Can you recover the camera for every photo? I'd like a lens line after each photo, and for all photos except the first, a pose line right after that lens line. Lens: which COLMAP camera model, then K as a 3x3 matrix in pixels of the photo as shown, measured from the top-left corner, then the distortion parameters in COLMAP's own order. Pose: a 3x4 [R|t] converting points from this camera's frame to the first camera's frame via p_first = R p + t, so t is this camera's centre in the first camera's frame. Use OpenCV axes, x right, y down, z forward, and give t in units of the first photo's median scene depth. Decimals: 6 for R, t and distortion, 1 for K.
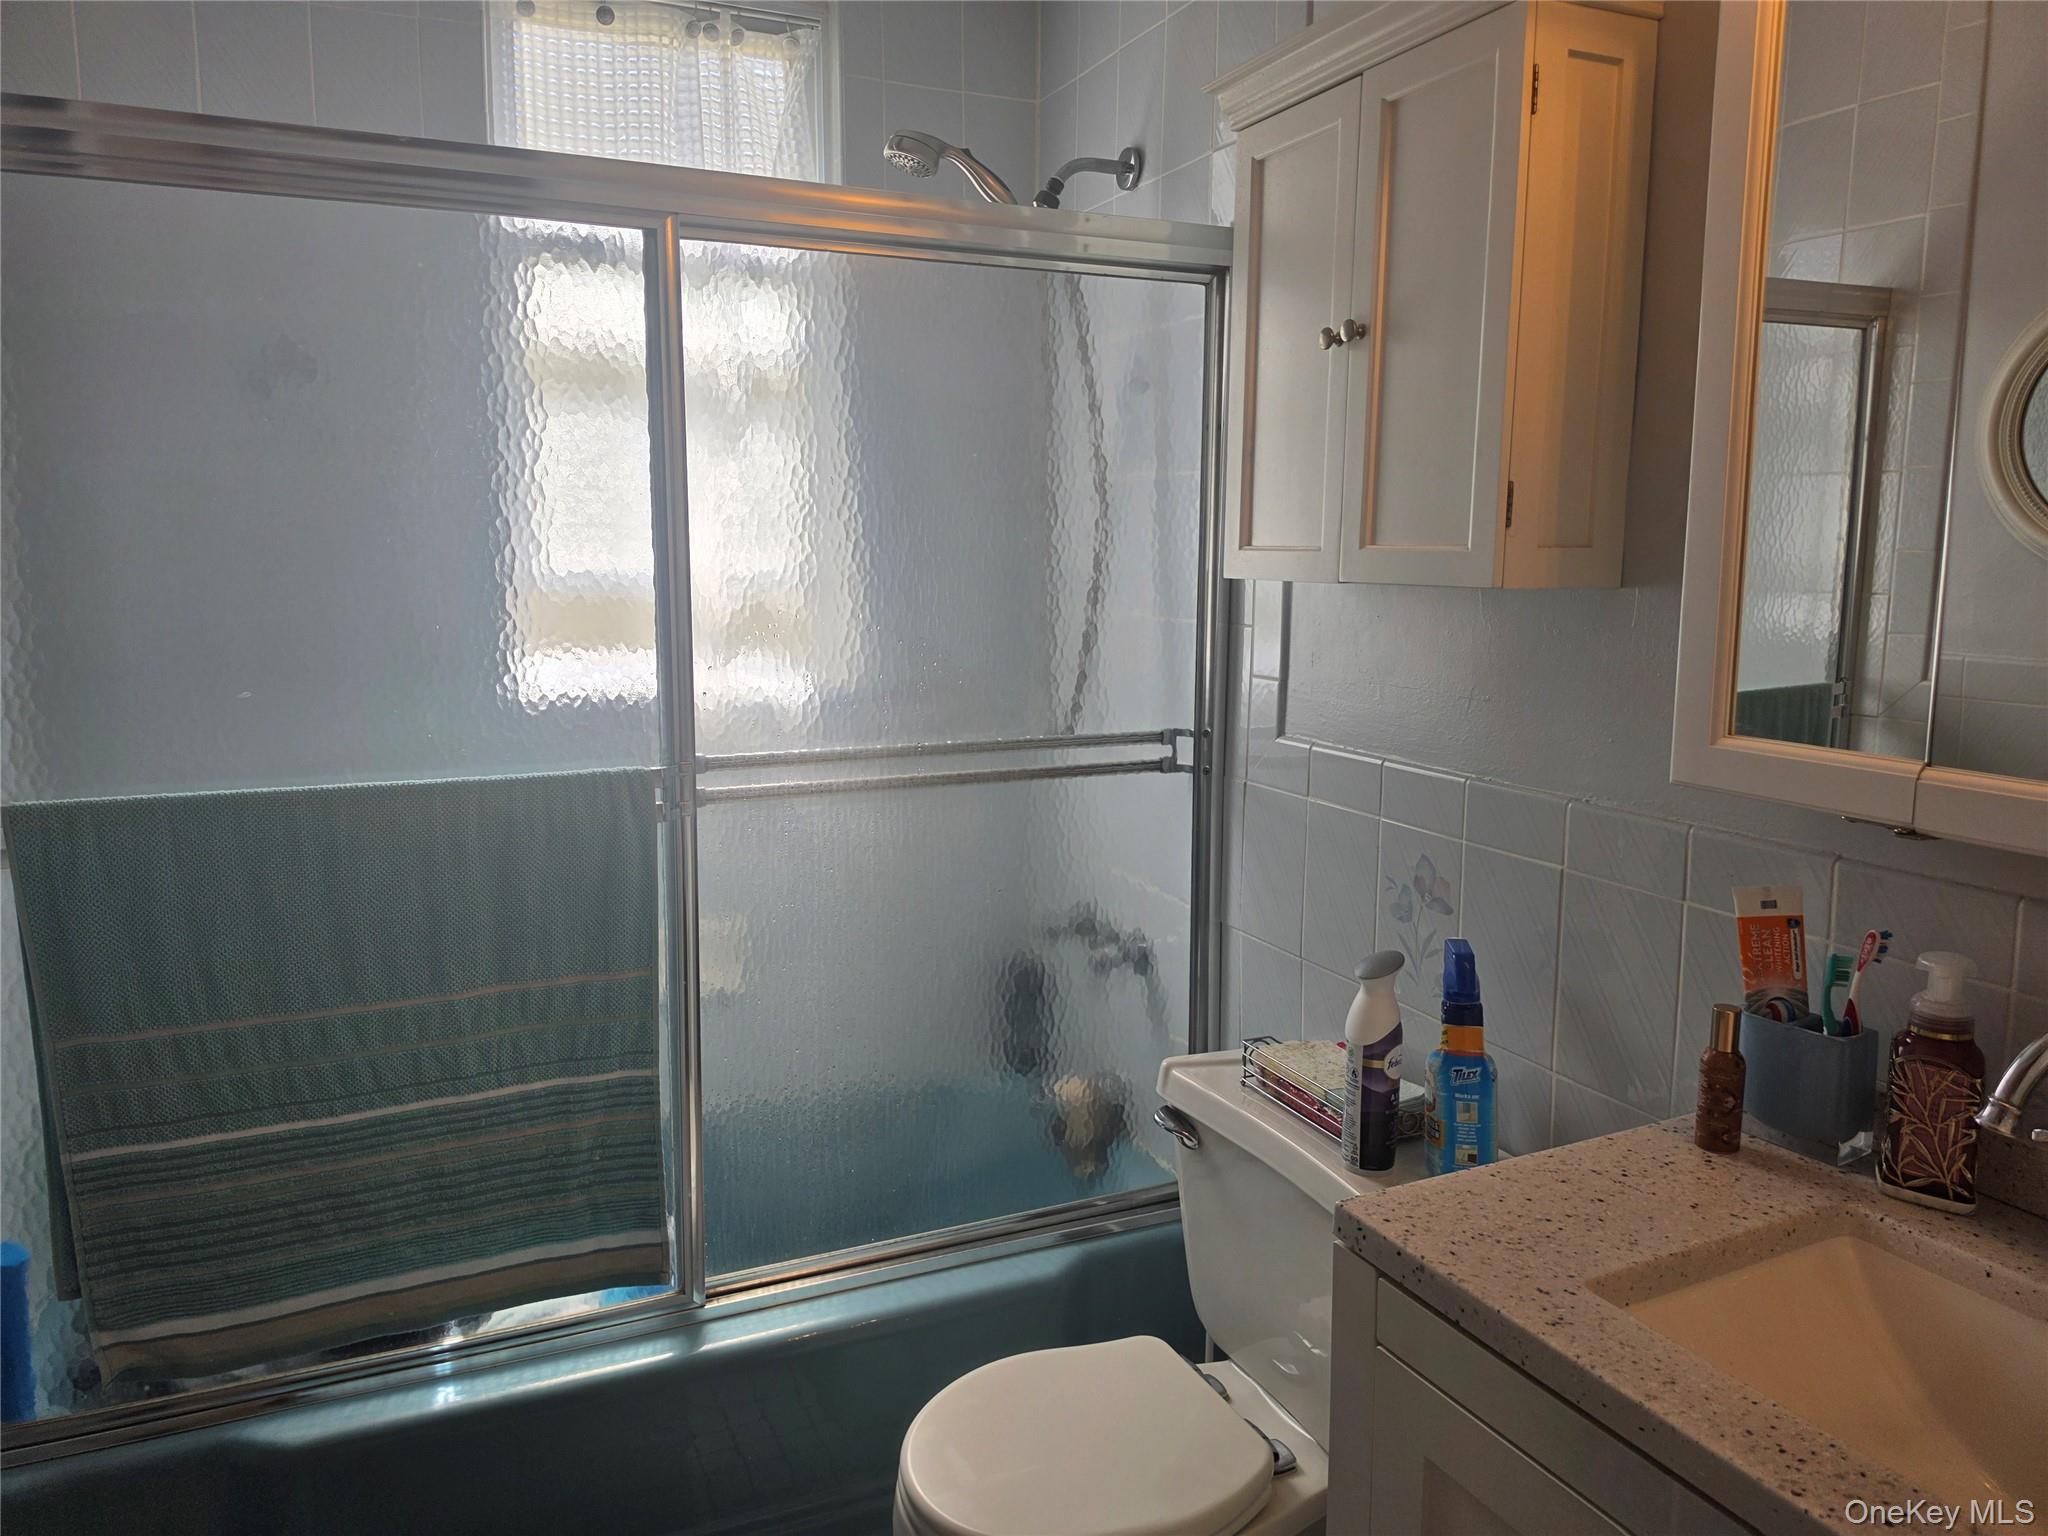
lens RADIAL K [[1416.2, 0, 1020.5], [0, 1416.2, 763.7], [0, 0, 1]] dist [-0.003228, -0.005123]
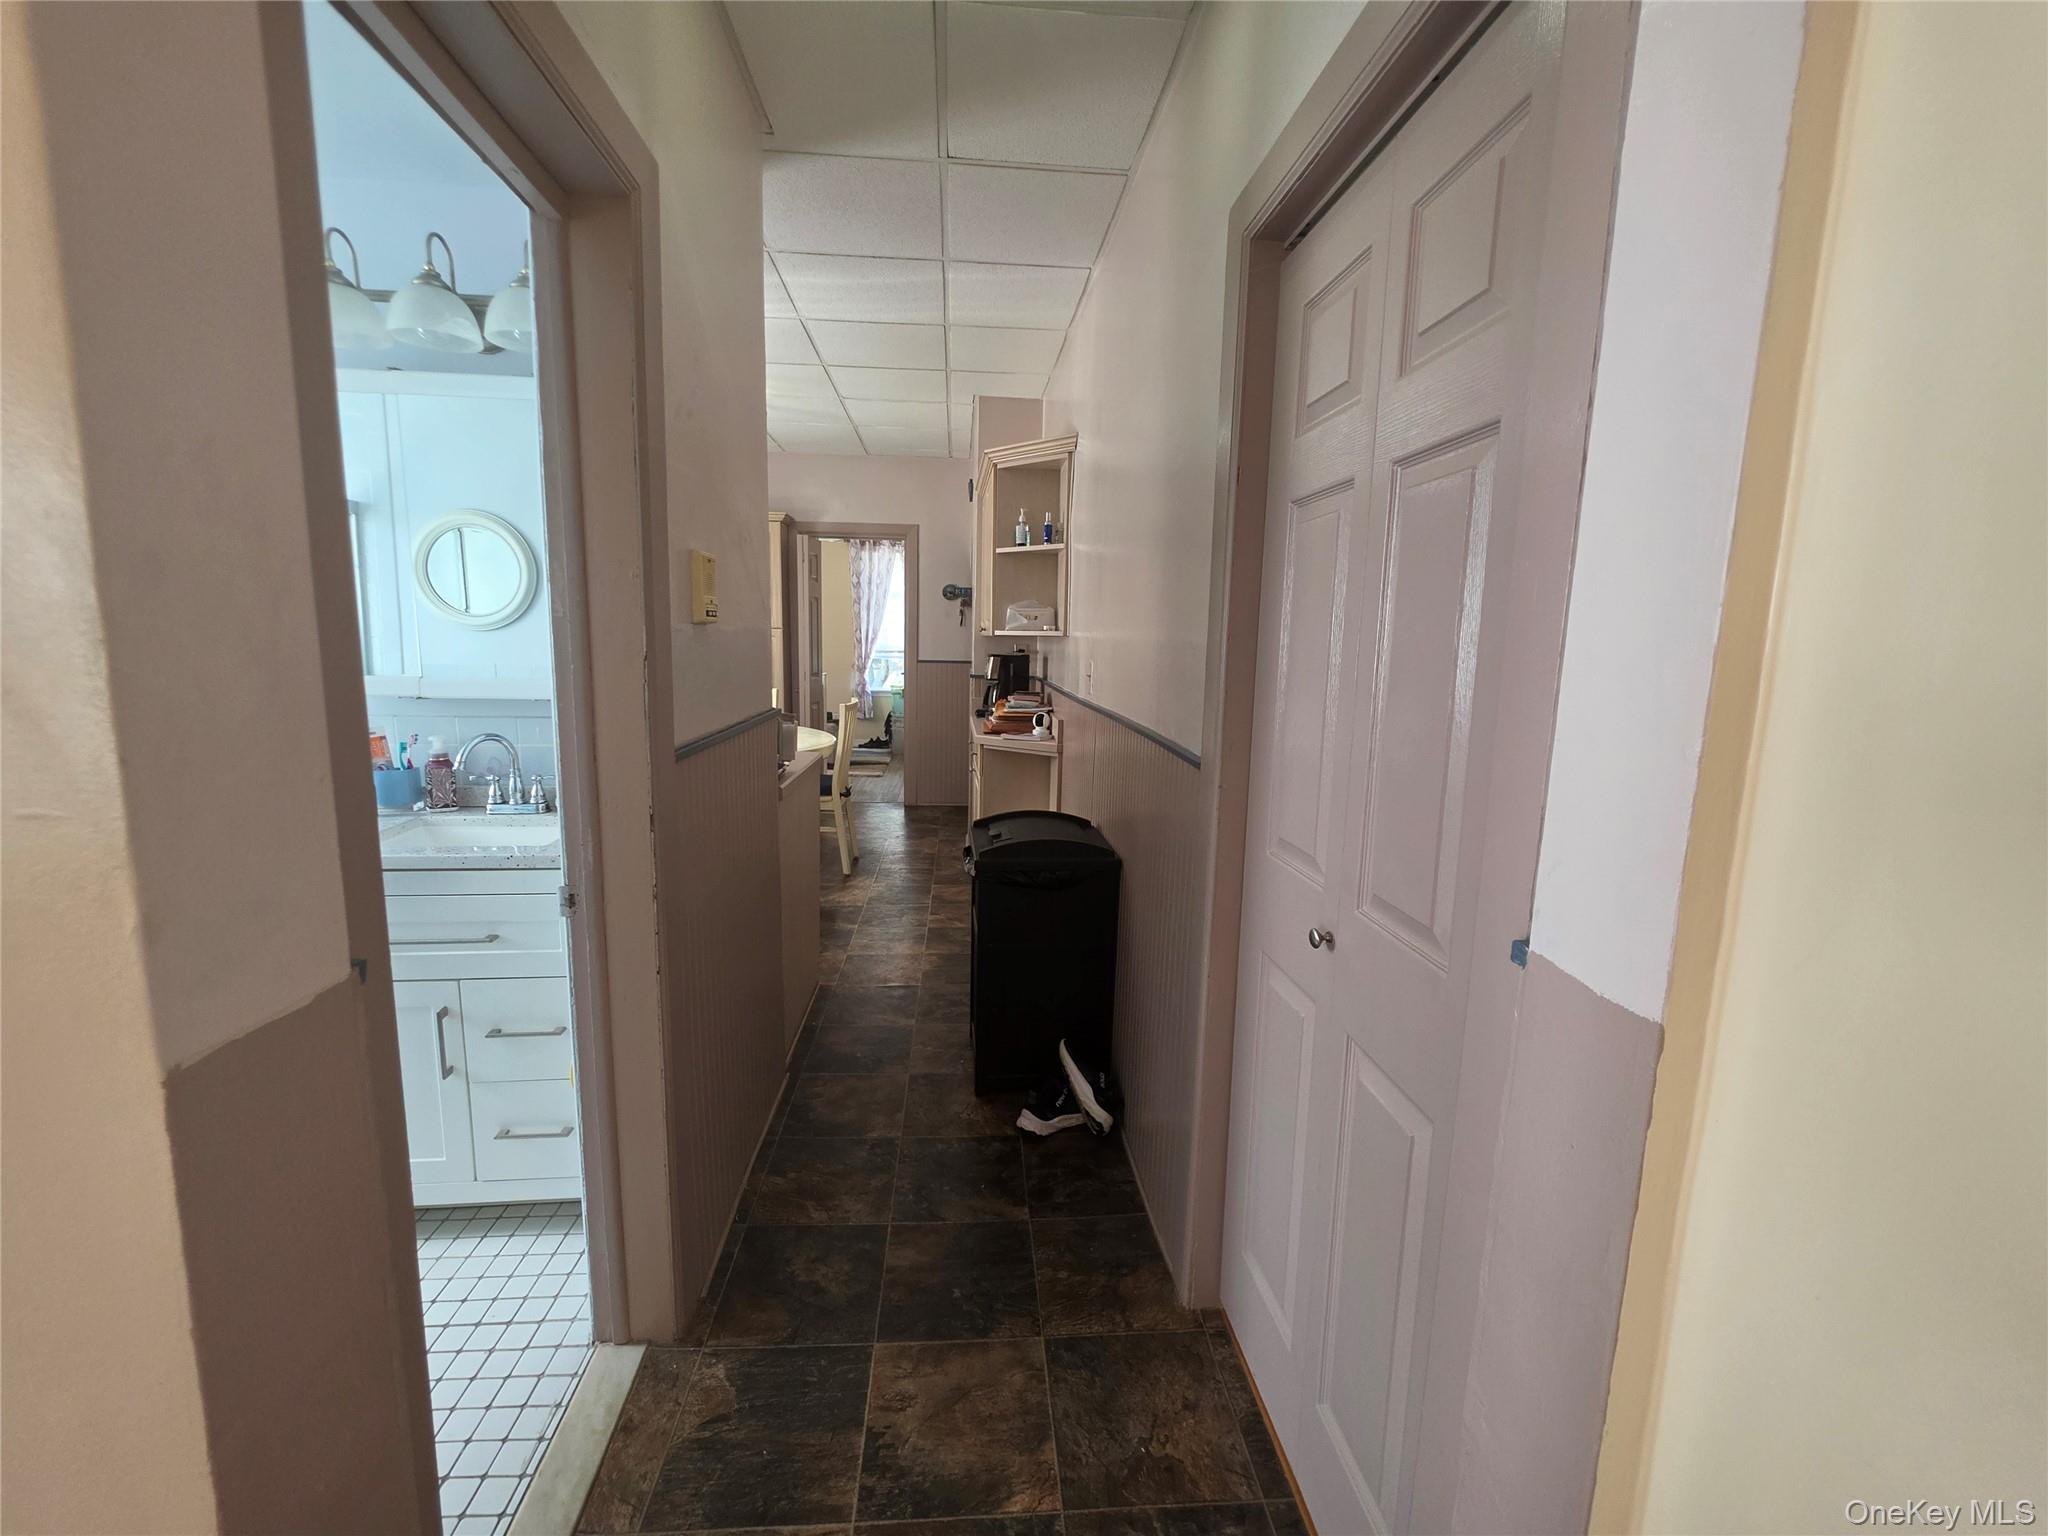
lens RADIAL K [[823.9, 0, 1026.0], [0, 823.9, 750.0], [0, 0, 1]] dist [-0.002537, 0.000336]
pose [[0.332333, -0.127480, 0.934507, -0.688969], [0.120572, 0.988436, 0.091959, 0.150642], [-0.935423, 0.082114, 0.343861, -0.950880]]
